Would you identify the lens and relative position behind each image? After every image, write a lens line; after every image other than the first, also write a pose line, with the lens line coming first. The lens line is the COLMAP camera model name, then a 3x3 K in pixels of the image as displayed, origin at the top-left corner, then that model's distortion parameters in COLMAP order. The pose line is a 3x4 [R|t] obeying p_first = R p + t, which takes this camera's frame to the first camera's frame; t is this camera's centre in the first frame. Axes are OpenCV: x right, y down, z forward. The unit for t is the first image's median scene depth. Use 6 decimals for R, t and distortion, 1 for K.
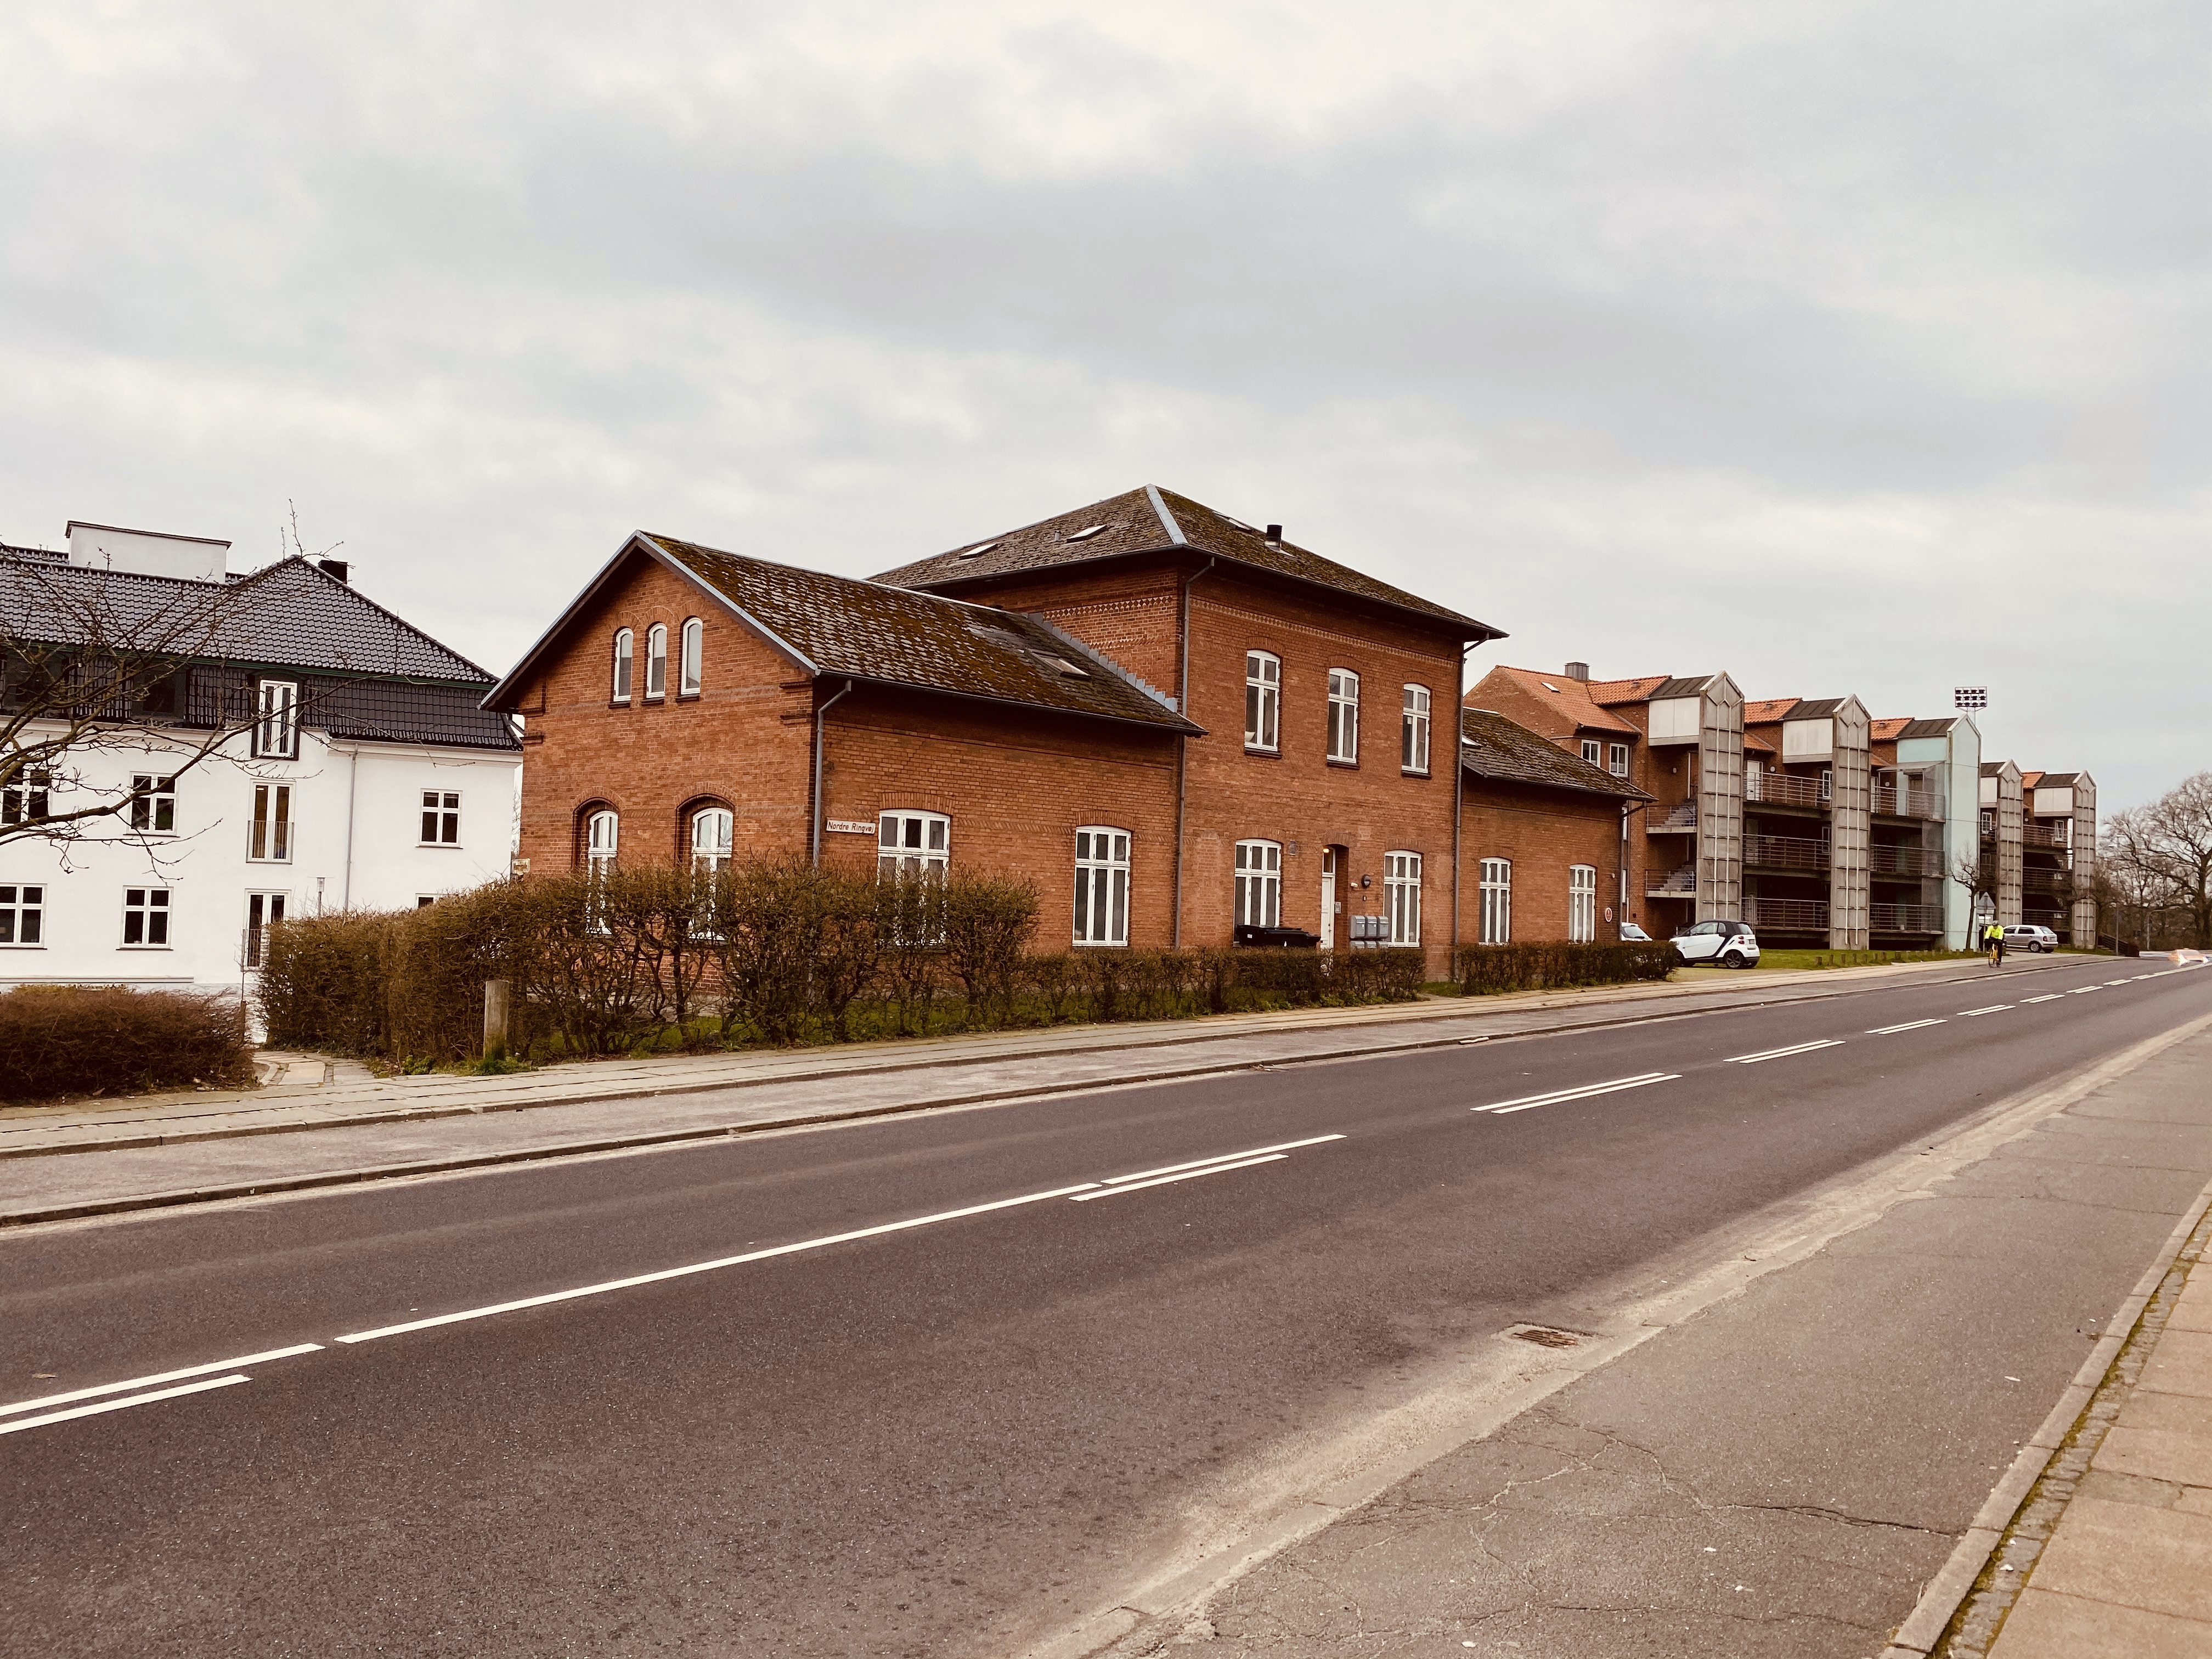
lens RADIAL K [[1674.9, 0, 1102.9], [0, 1674.9, 864.5], [0, 0, 1]] dist [0.135327, -0.001191]
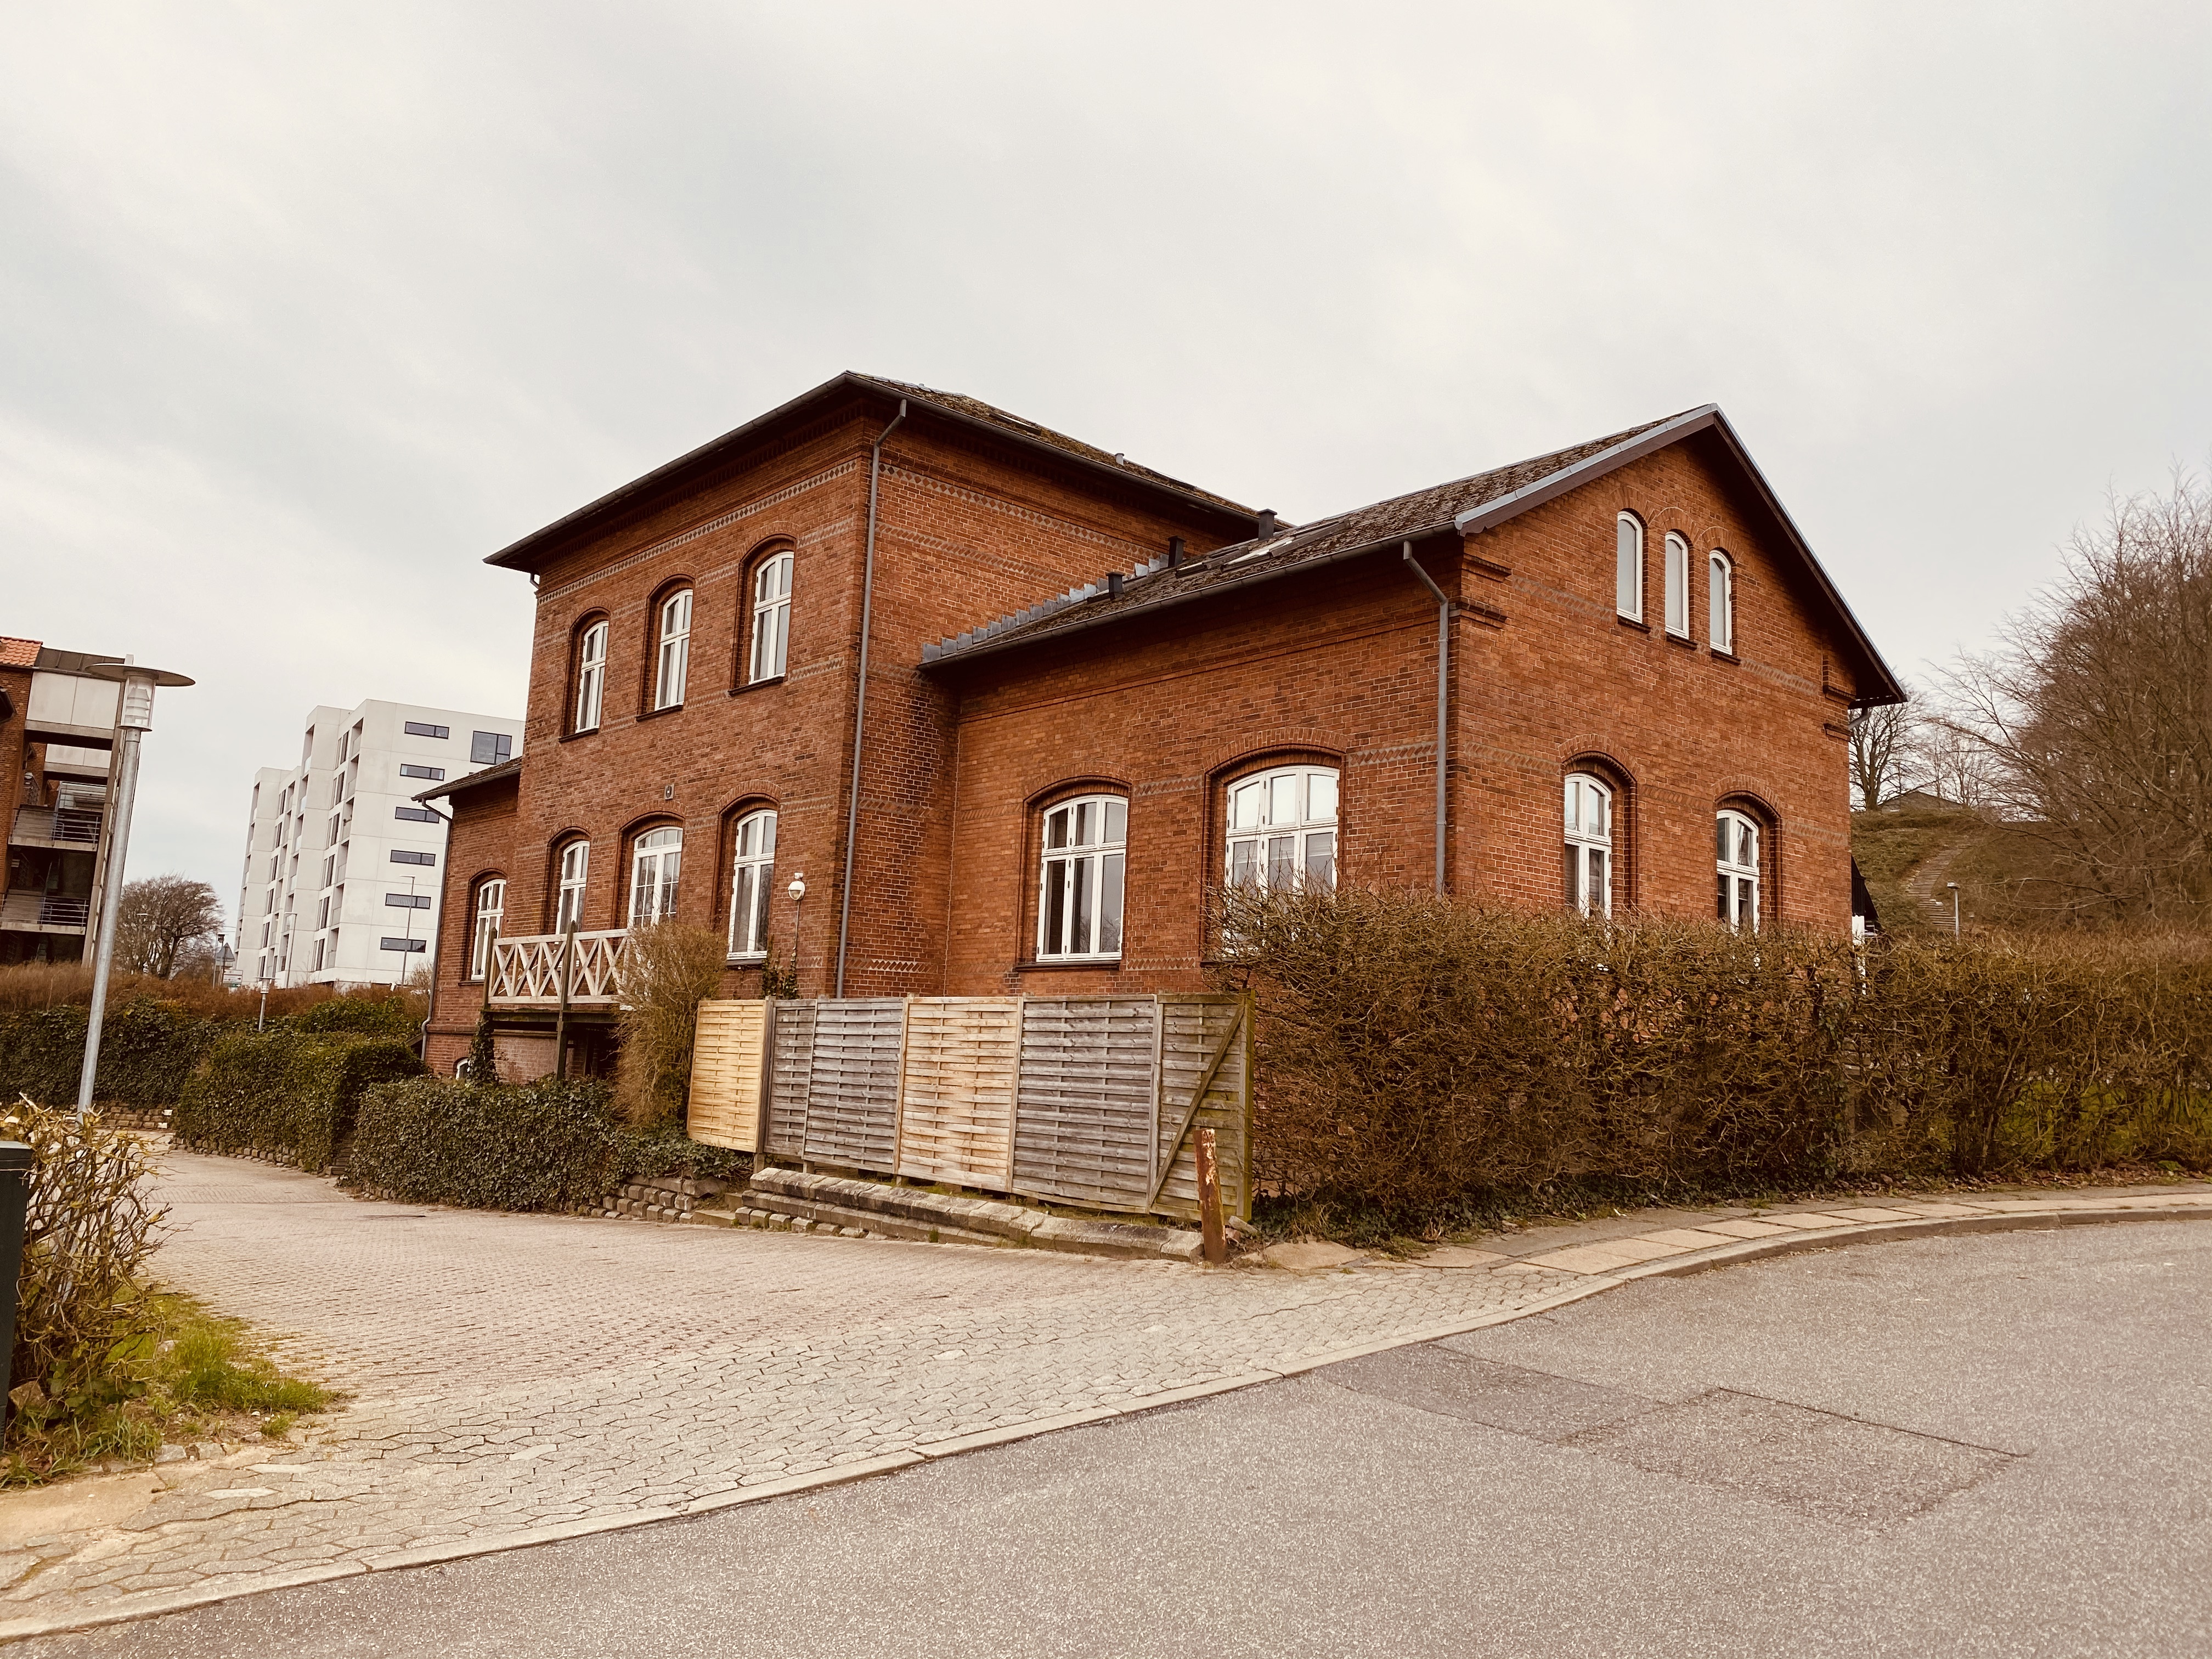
lens RADIAL K [[1713.3, 0, 1106.0], [0, 1713.3, 829.5], [0, 0, 1]] dist [0.003701, 0.000533]
pose [[0.131458, 0.115590, 0.984560, -0.866155], [-0.062568, 0.992166, -0.108129, 0.063478], [-0.989345, -0.047387, 0.137660, 0.998715]]
